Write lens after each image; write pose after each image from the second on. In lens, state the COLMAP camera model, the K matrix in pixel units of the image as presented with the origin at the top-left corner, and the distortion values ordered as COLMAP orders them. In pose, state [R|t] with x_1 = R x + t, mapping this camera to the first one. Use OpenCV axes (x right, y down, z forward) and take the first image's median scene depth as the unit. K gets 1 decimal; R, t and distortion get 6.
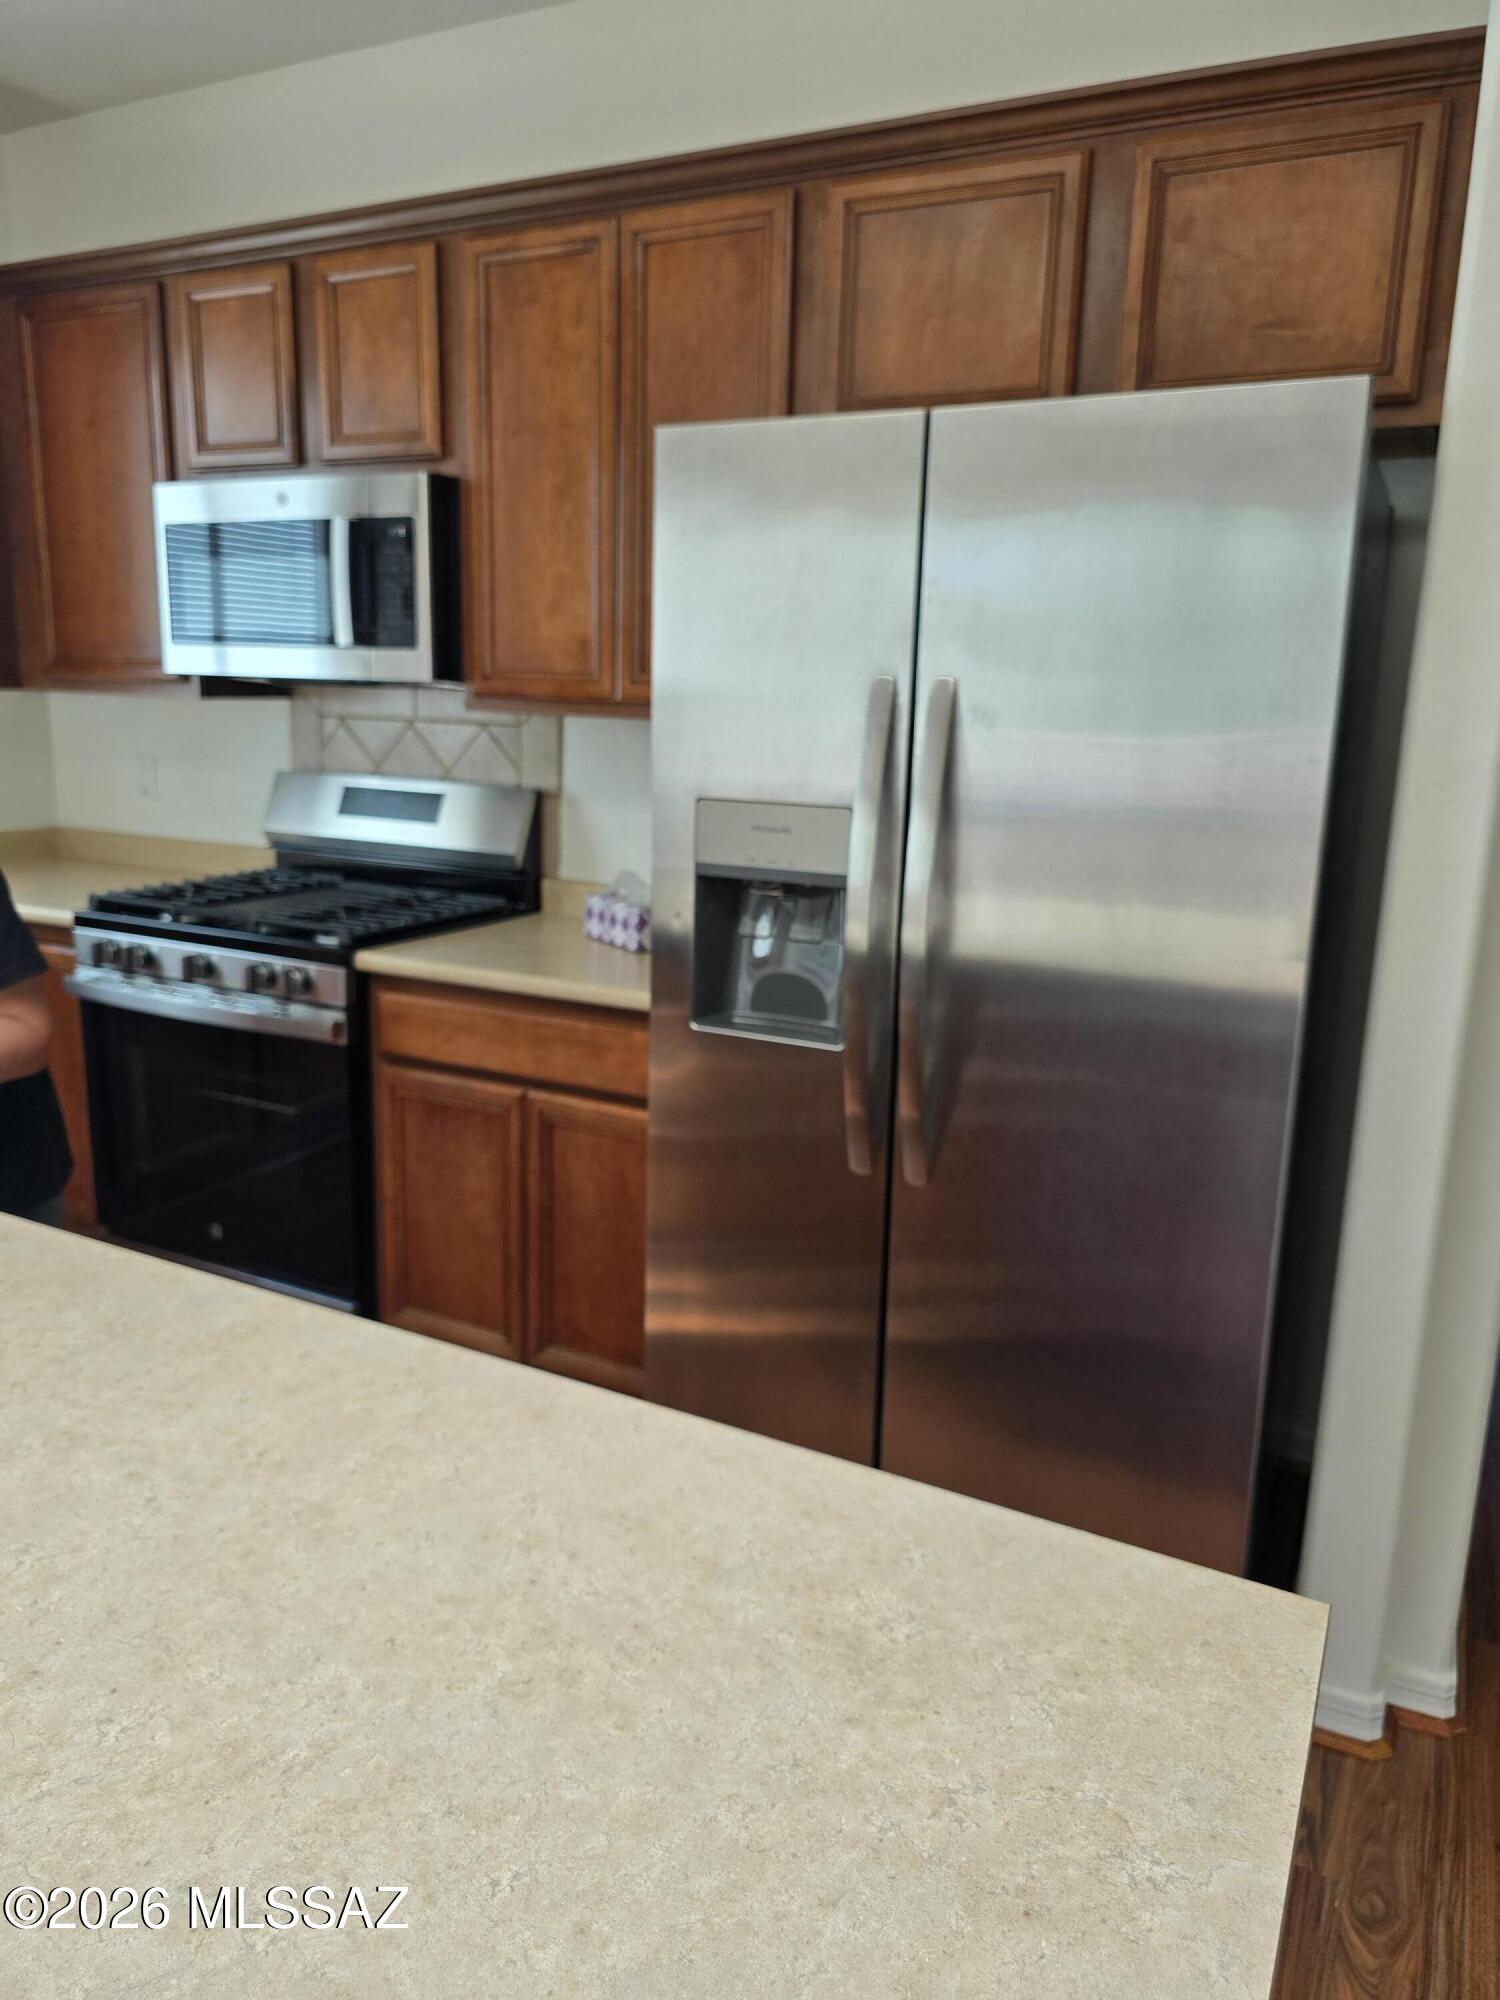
lens RADIAL K [[1475.5, 0, 623.3], [0, 1475.5, 1024.9], [0, 0, 1]] dist [0.011832, -0.012373]
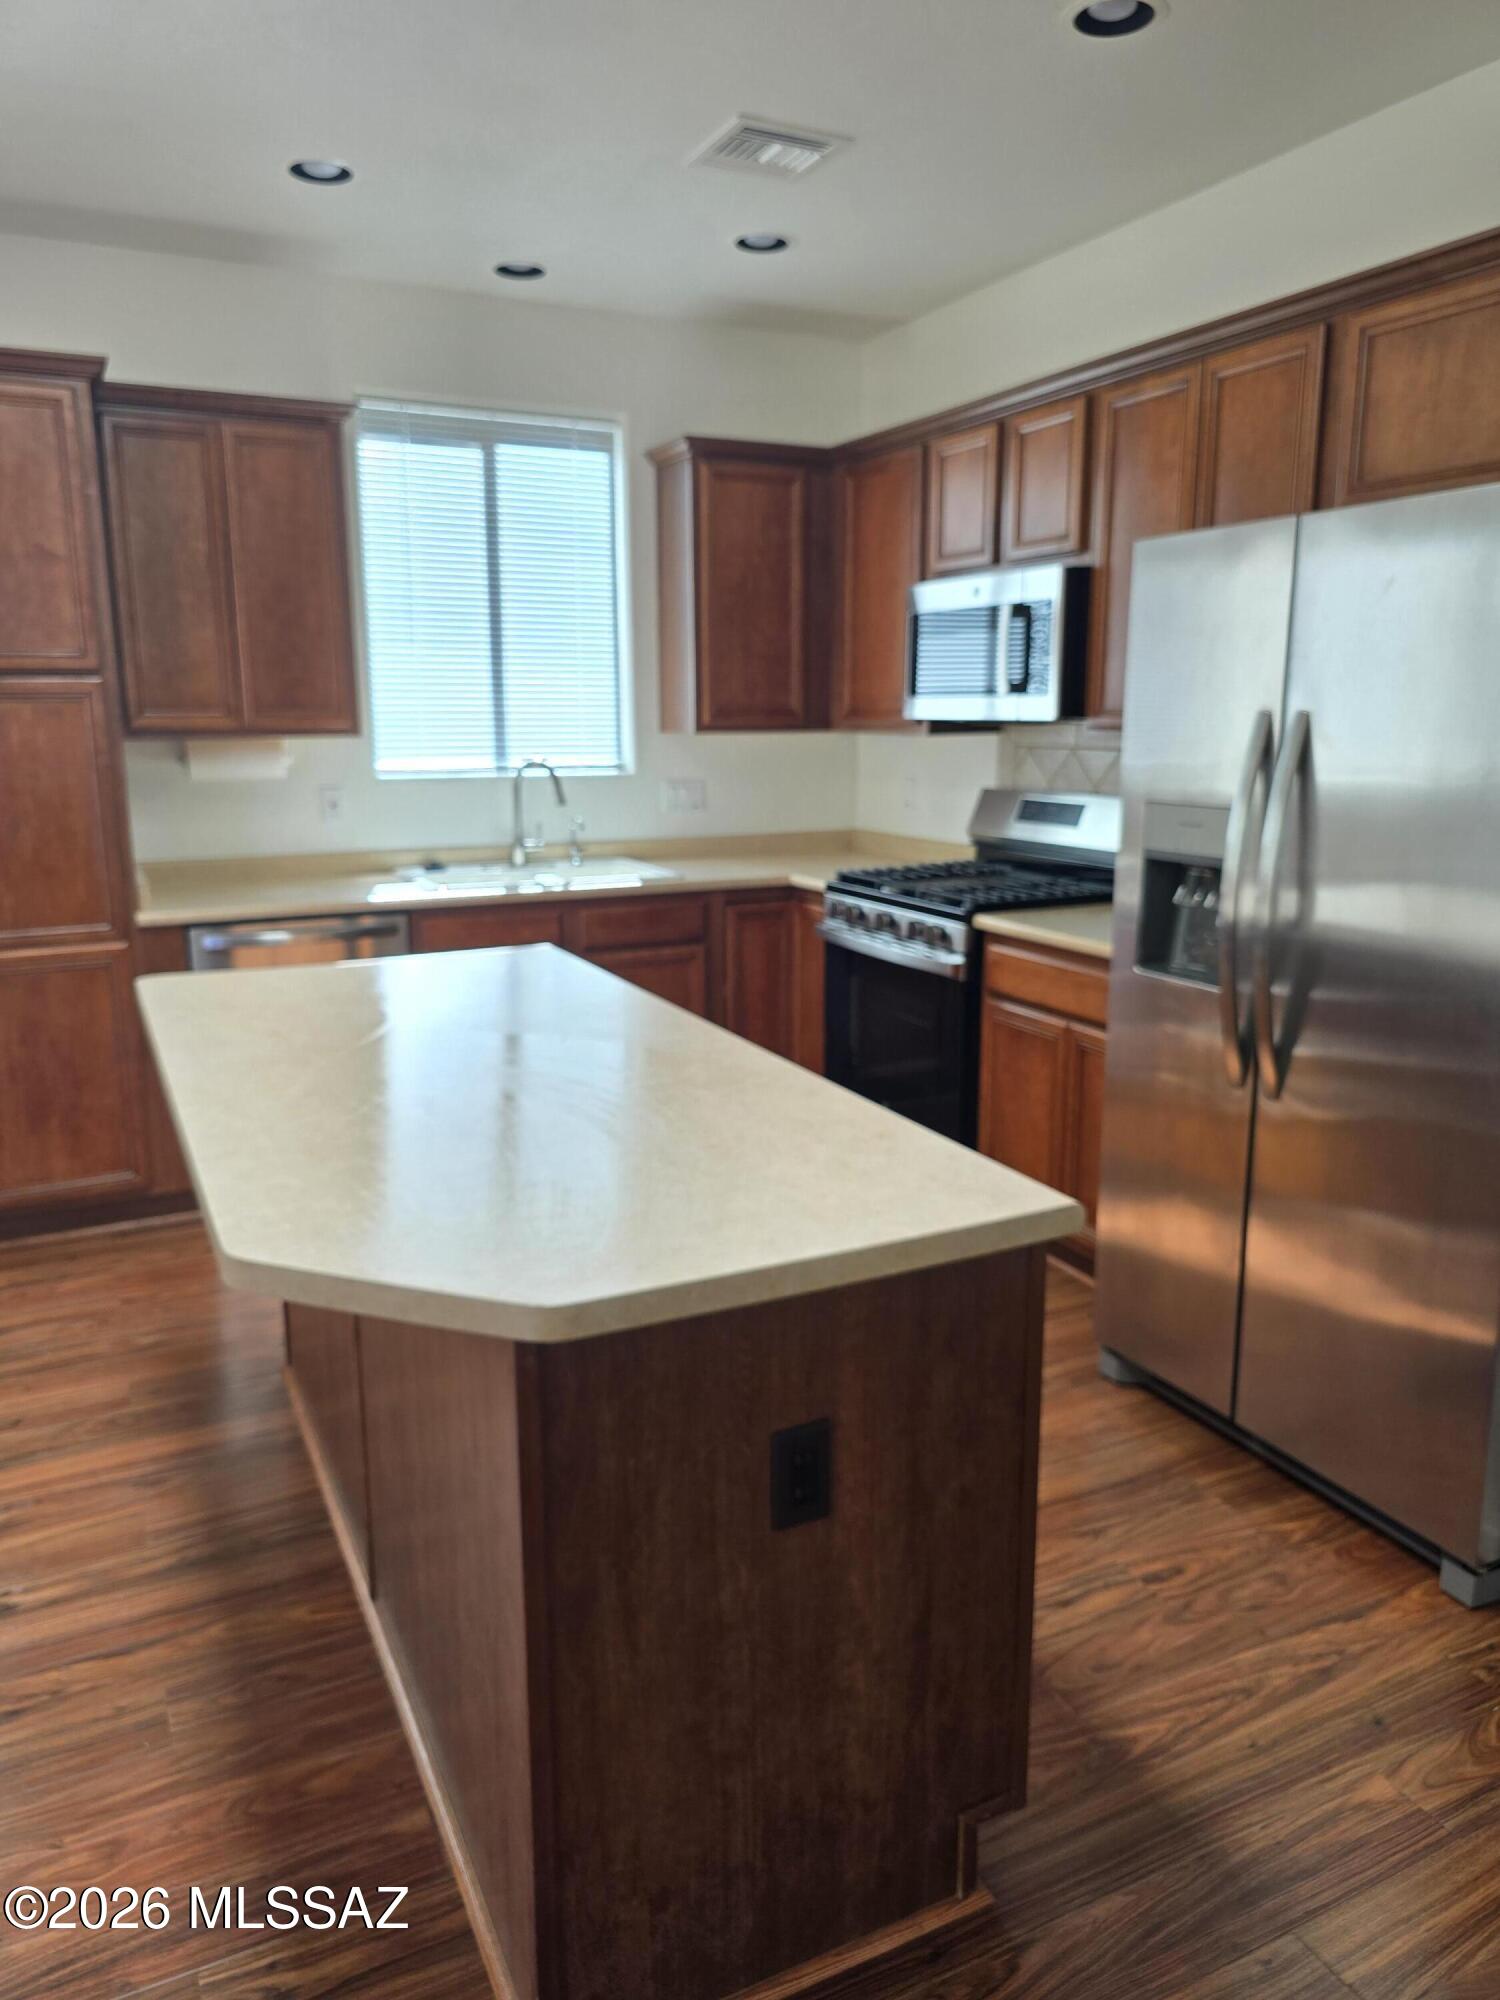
lens RADIAL K [[1362.3, 0, 749.8], [0, 1362.3, 1000.5], [0, 0, 1]] dist [0.027898, -0.025264]
pose [[0.834449, 0.093482, -0.543099, 0.326134], [-0.110144, 0.993914, 0.001848, 0.048847], [0.539966, 0.058277, 0.839667, -0.174503]]
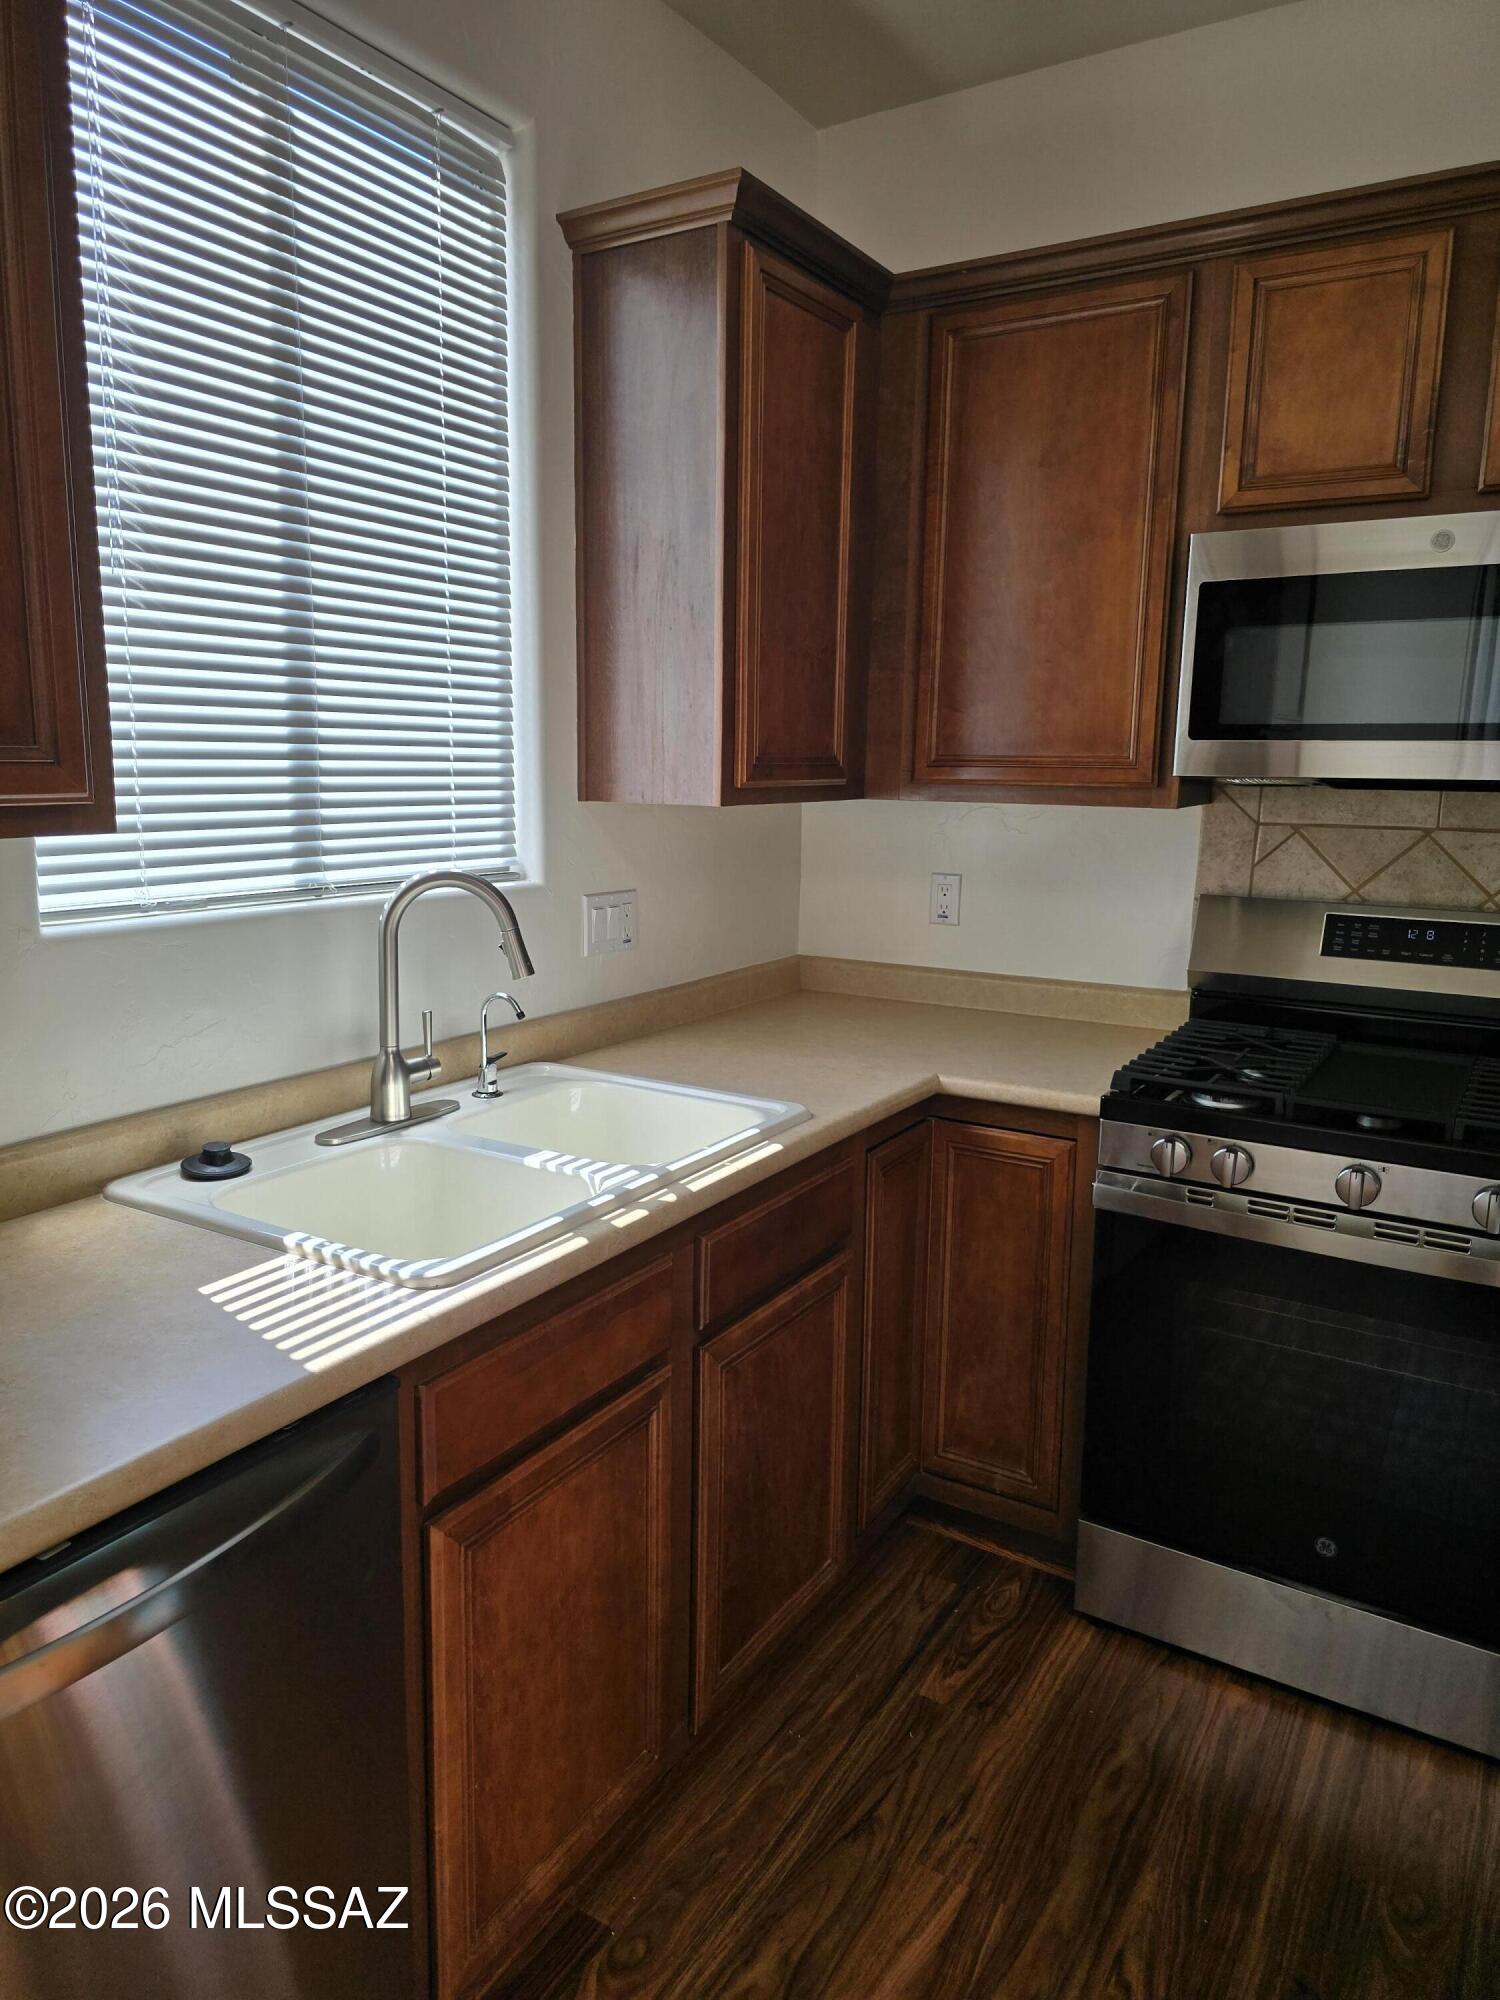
lens RADIAL K [[1362.3, 0, 679.0], [0, 1362.3, 997.6], [0, 0, 1]] dist [0.027898, -0.025264]
pose [[0.999440, -0.008260, -0.032437, -0.574113], [0.006352, 0.998269, -0.058477, -0.089127], [0.032864, 0.058238, 0.997762, 0.312655]]
